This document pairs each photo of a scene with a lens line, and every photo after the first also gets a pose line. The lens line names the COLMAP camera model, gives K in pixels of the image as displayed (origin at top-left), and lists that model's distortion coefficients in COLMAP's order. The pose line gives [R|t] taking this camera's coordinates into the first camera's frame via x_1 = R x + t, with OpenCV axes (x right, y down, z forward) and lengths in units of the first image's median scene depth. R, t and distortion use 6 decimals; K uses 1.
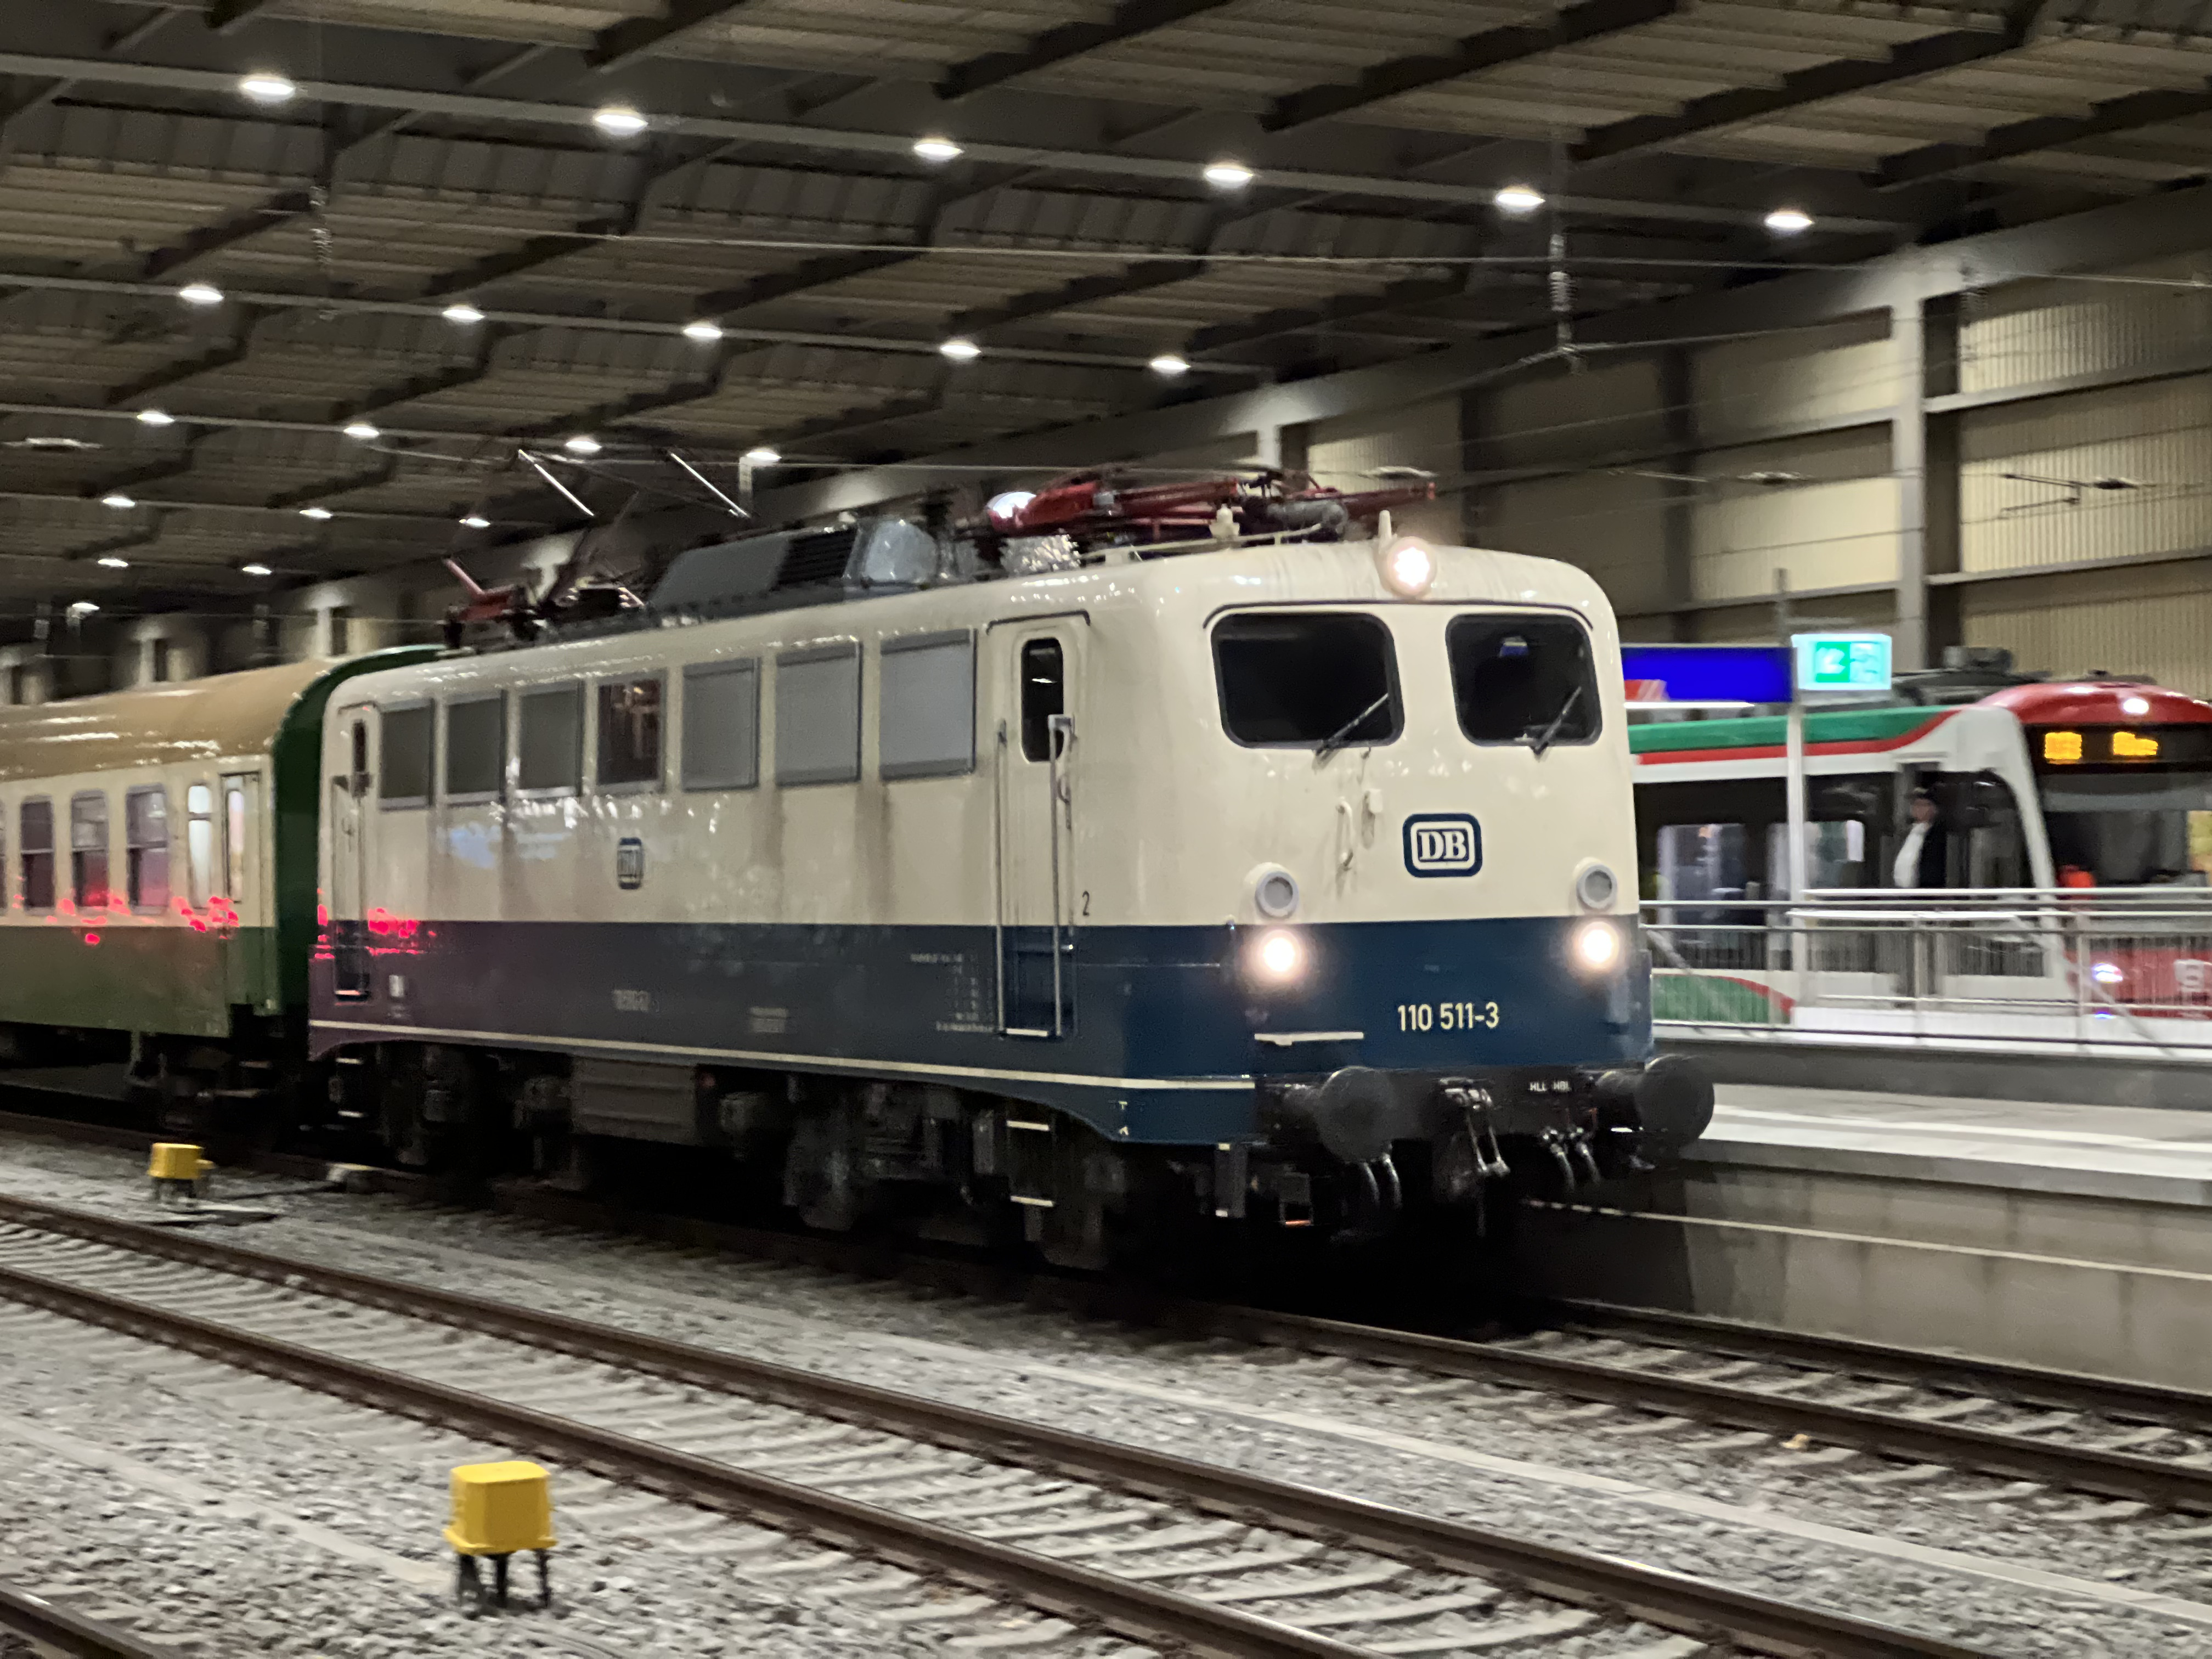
lens RADIAL K [[4923.5, 0, 1100.1], [0, 4923.5, 827.2], [0, 0, 1]] dist [0.183940, 0.726433]
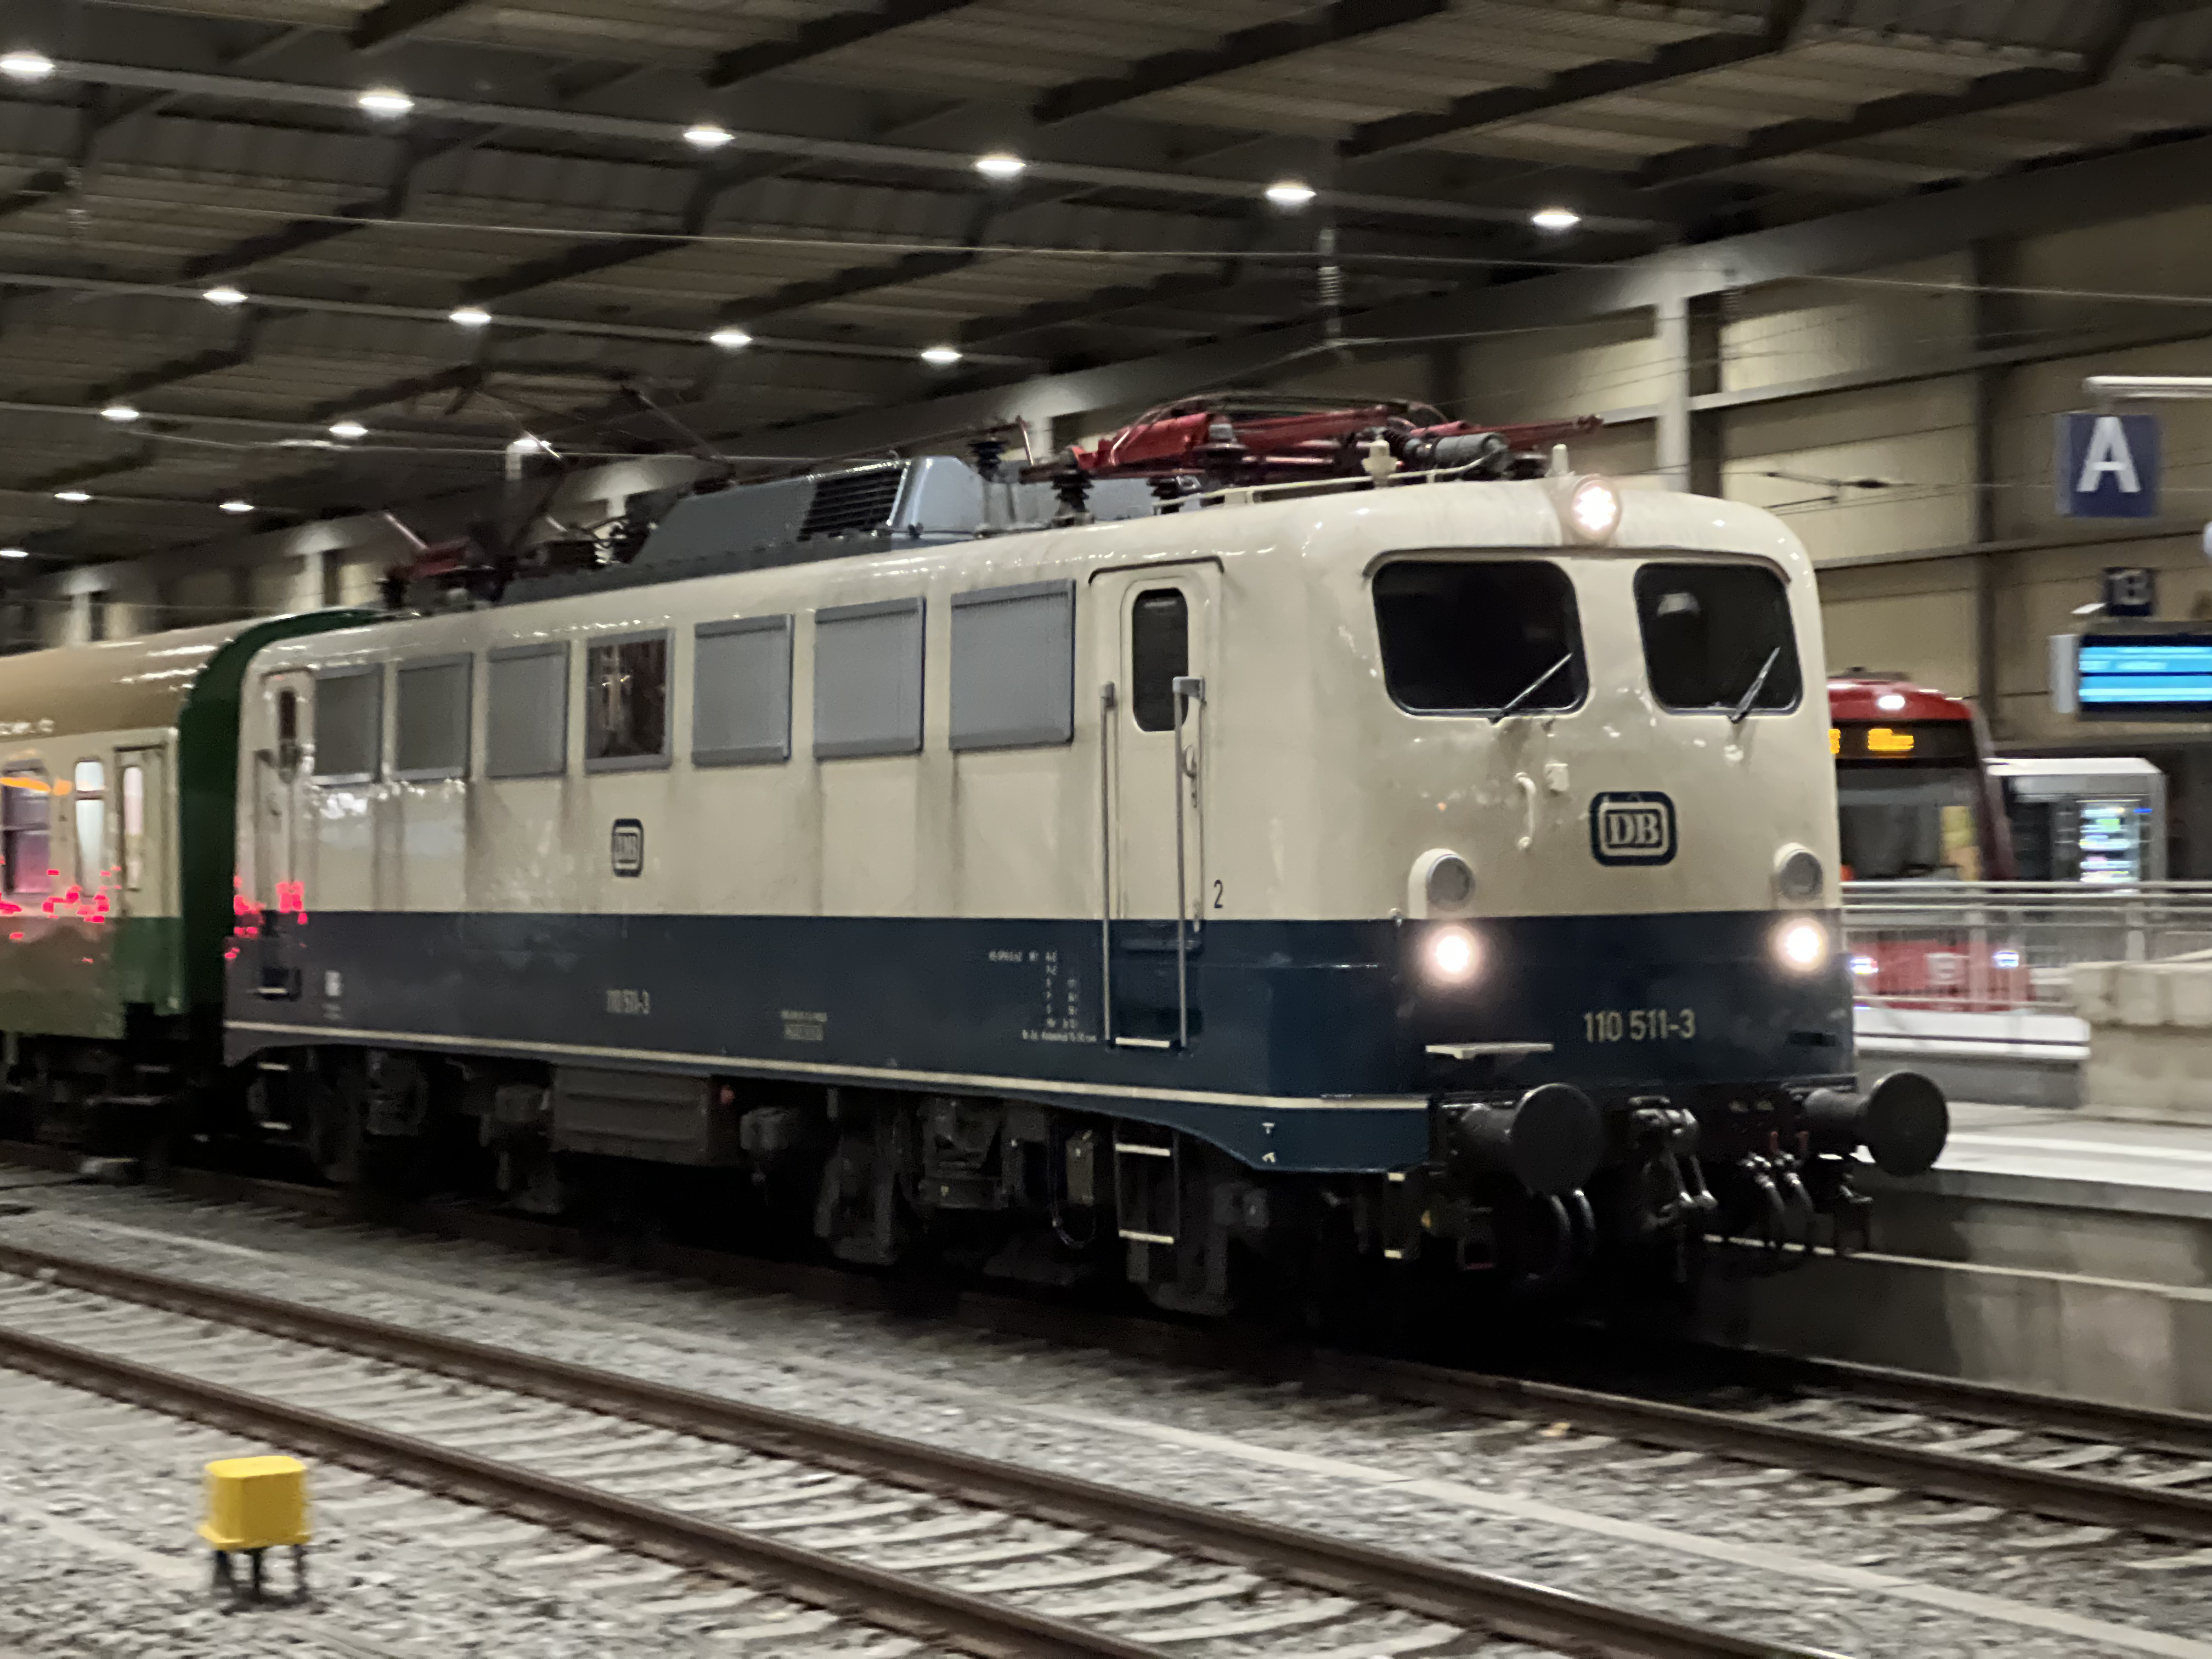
lens RADIAL K [[4923.5, 0, 1100.1], [0, 4923.5, 827.2], [0, 0, 1]] dist [0.183940, 0.726433]
pose [[0.998903, 0.003615, 0.046692, -0.061618], [-0.003696, 0.999992, 0.001656, 0.002242], [-0.046685, -0.001827, 0.998908, 0.129913]]
